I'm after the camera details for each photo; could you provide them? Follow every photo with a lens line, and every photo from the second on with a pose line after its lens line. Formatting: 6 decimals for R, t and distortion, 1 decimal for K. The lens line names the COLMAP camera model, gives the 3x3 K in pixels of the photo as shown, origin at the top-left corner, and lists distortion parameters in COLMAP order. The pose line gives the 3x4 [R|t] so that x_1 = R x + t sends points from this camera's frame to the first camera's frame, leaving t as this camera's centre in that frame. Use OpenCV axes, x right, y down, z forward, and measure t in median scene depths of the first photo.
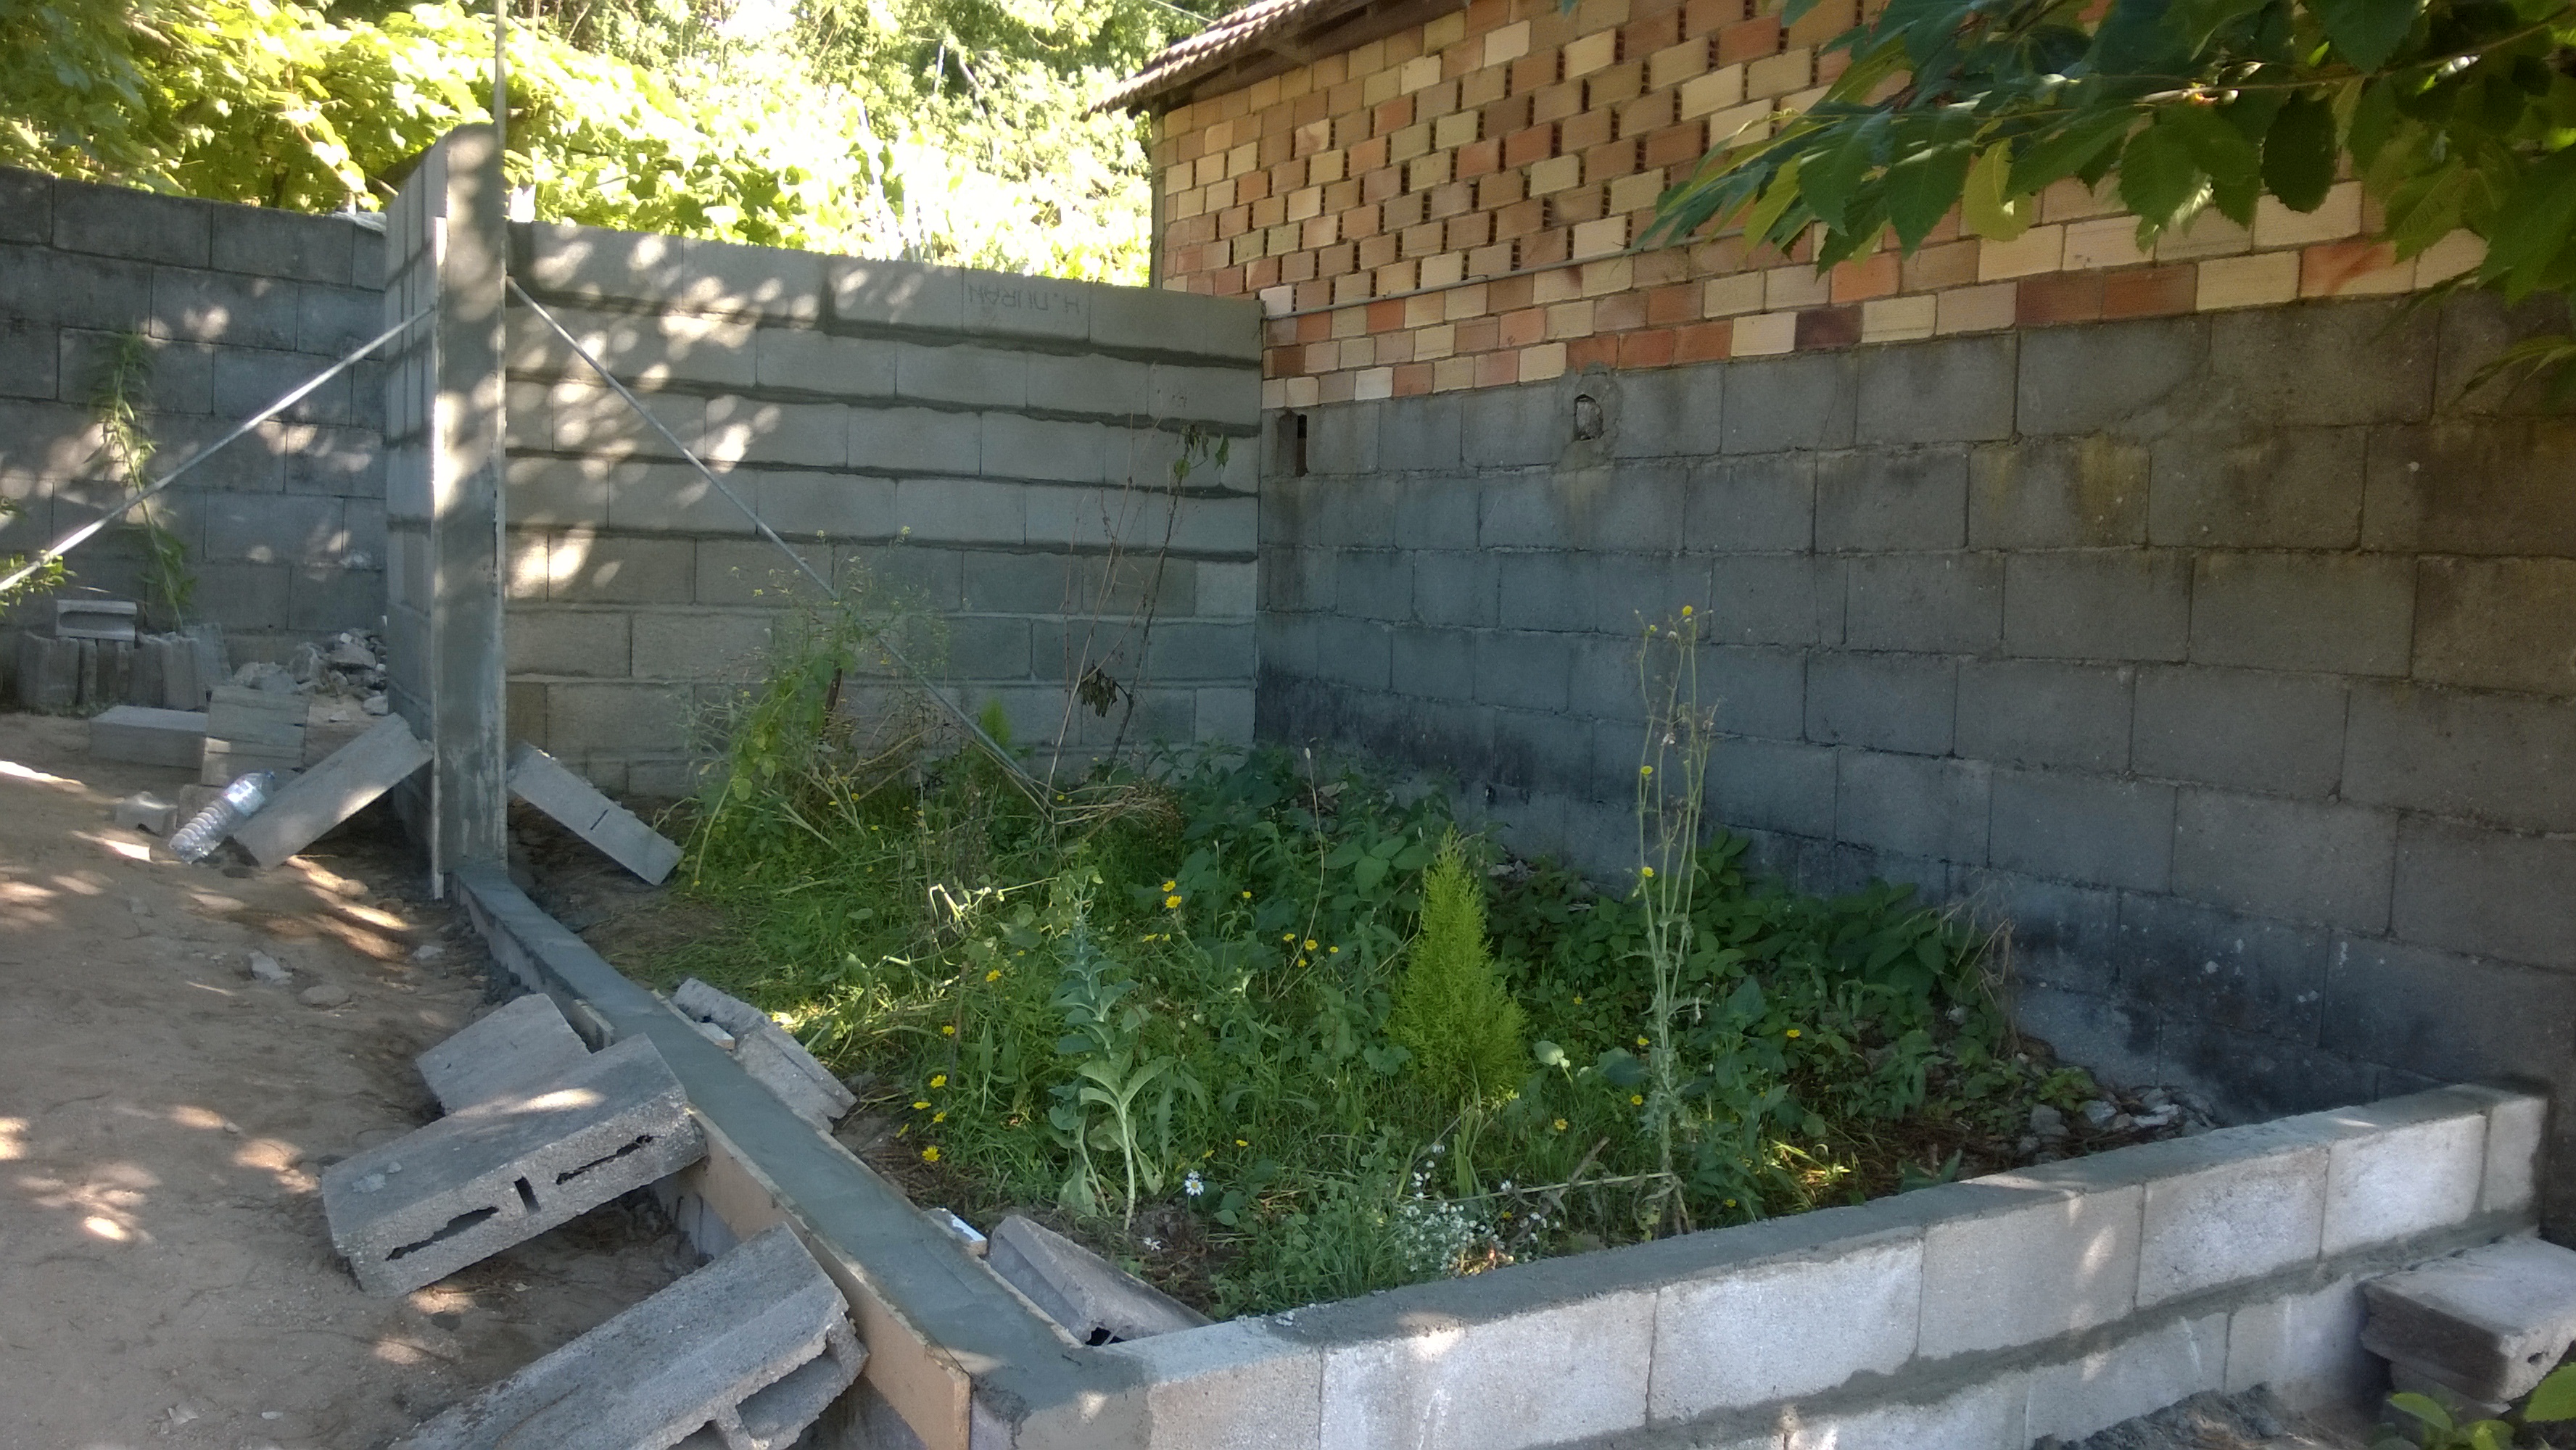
lens RADIAL K [[1941.4, 0, 1288.0], [0, 1941.4, 725.0], [0, 0, 1]] dist [0.032417, -0.115622]
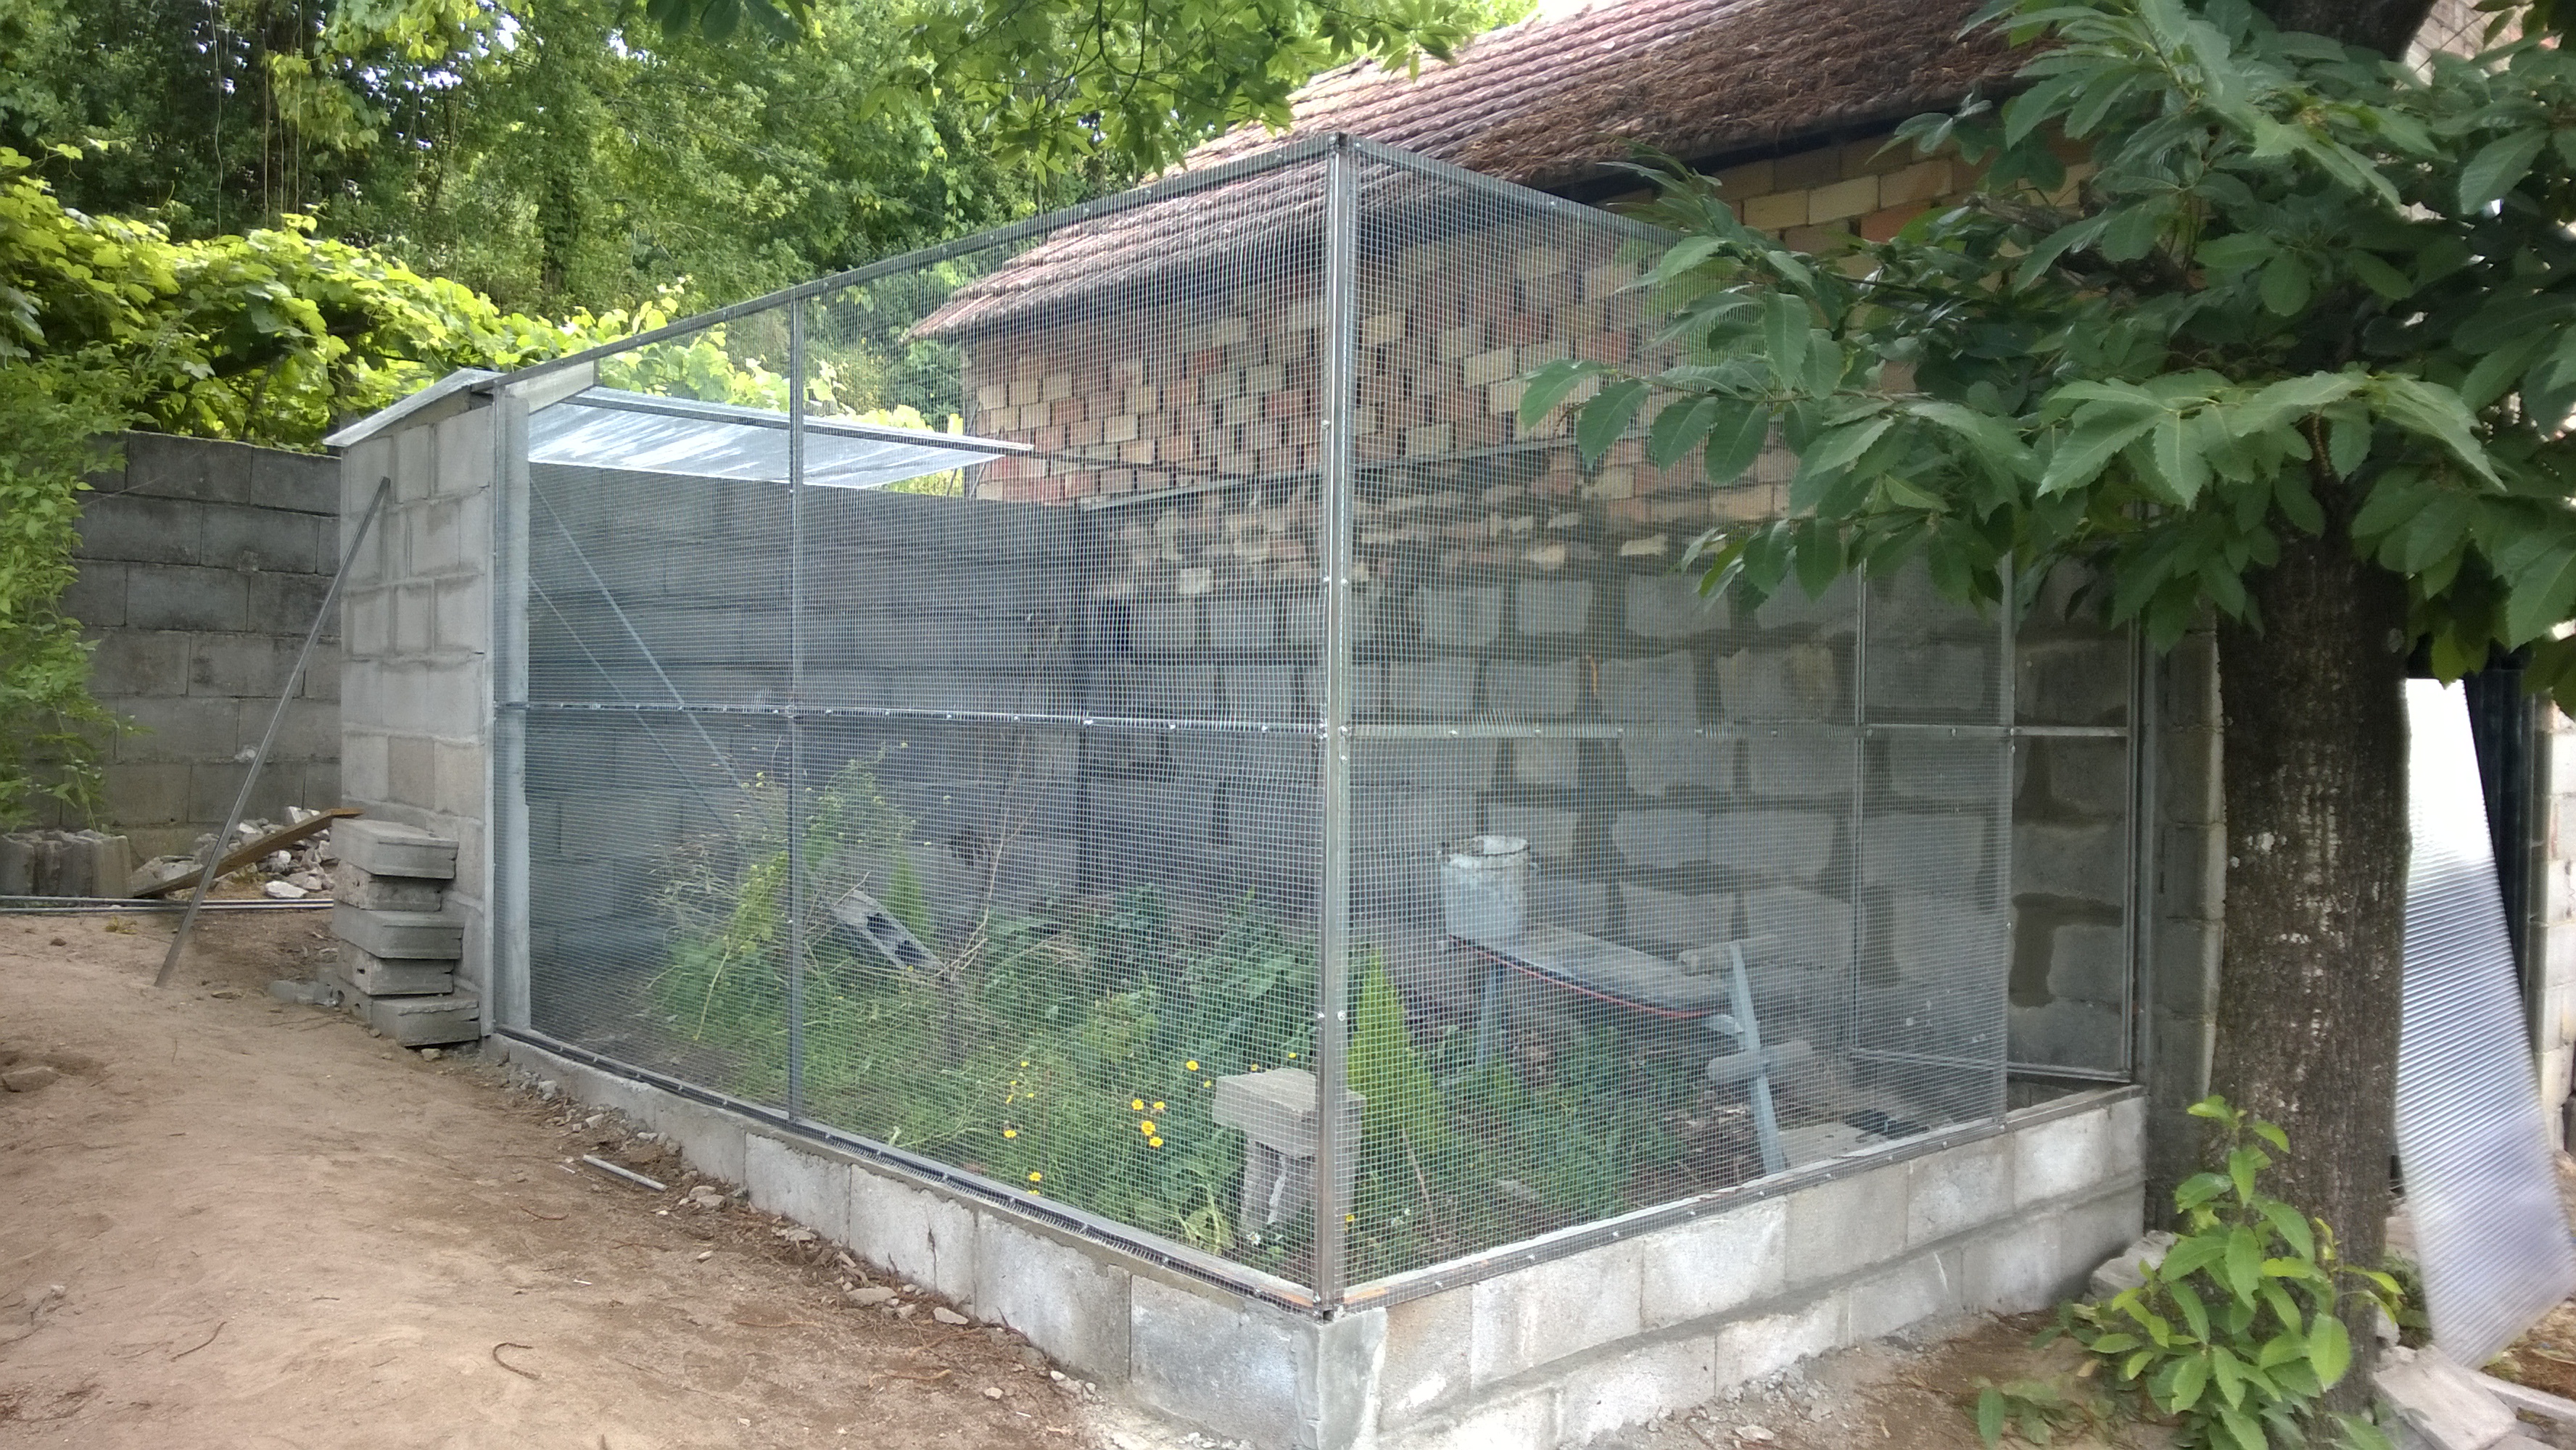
lens RADIAL K [[1941.4, 0, 1288.0], [0, 1941.4, 725.0], [0, 0, 1]] dist [0.032417, -0.115622]
pose [[0.980902, -0.030176, 0.192145, -0.179145], [0.042592, 0.997240, -0.060818, -0.017399], [-0.189780, 0.067840, 0.979480, -0.235894]]
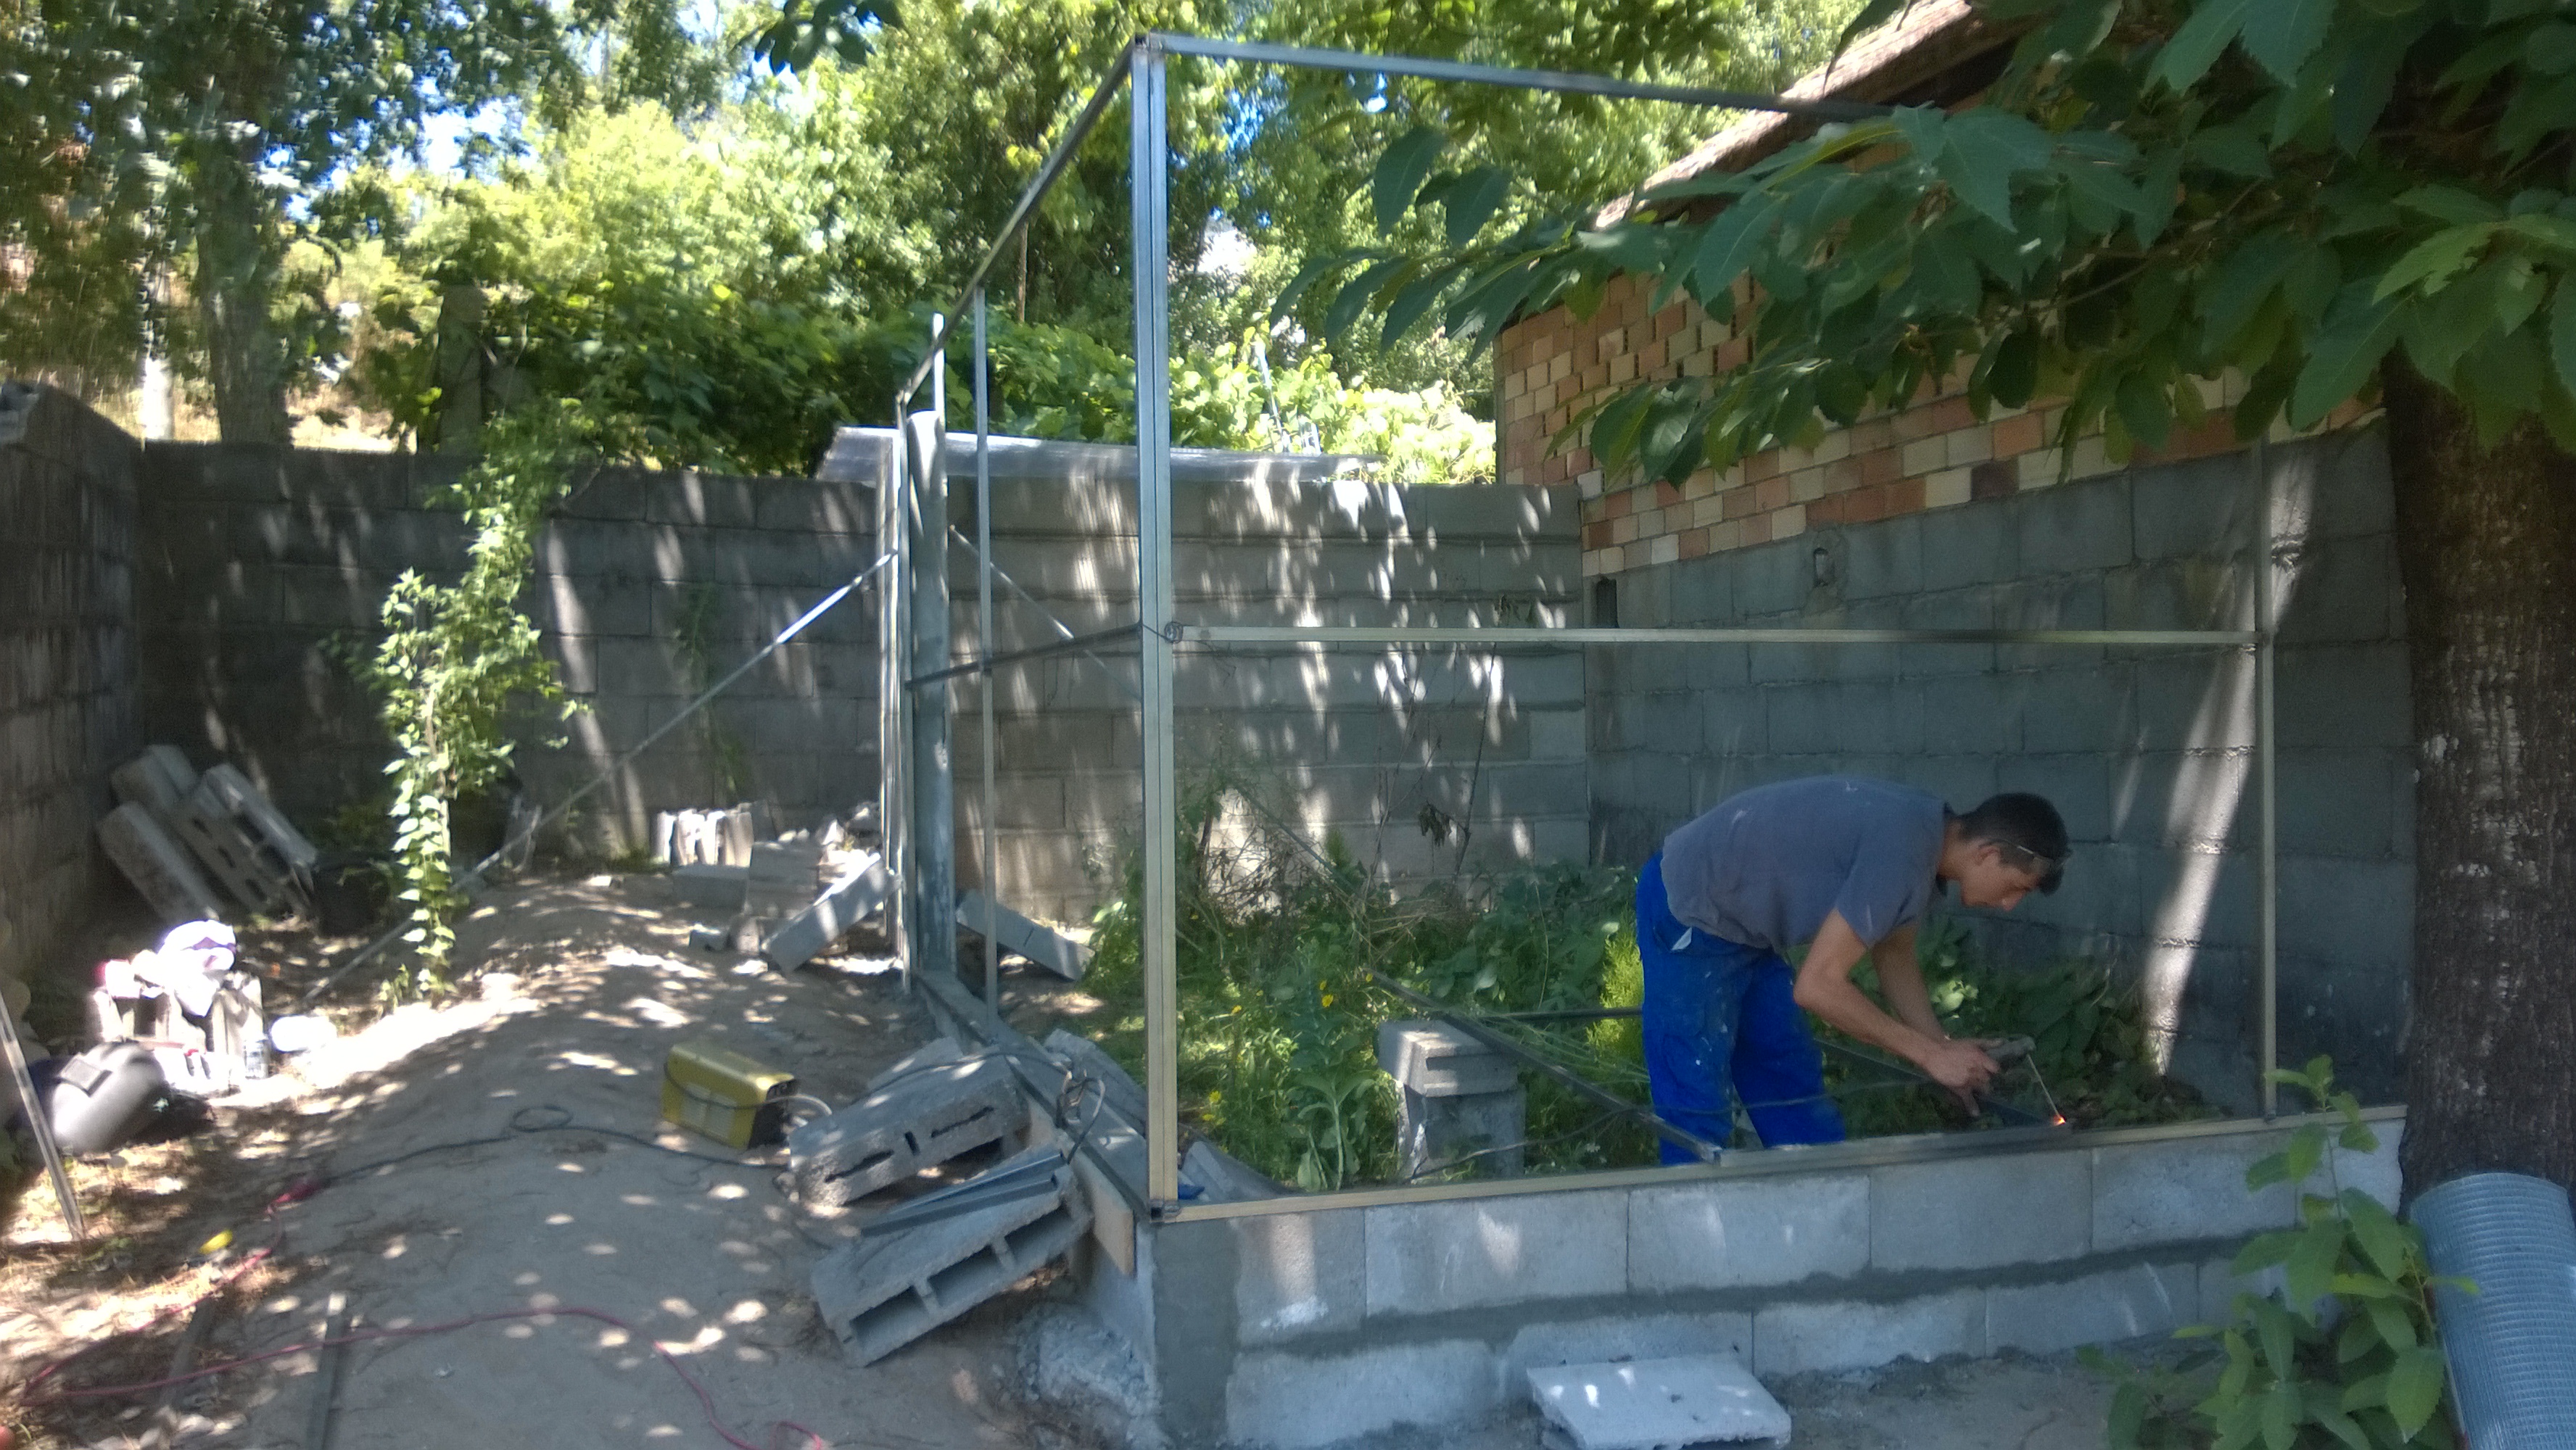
lens RADIAL K [[1941.4, 0, 1288.0], [0, 1941.4, 725.0], [0, 0, 1]] dist [0.032417, -0.115622]
pose [[0.965457, -0.051603, -0.255403, 0.159143], [0.029188, 0.995442, -0.090789, 0.035623], [0.258924, 0.080199, 0.962563, -0.217968]]
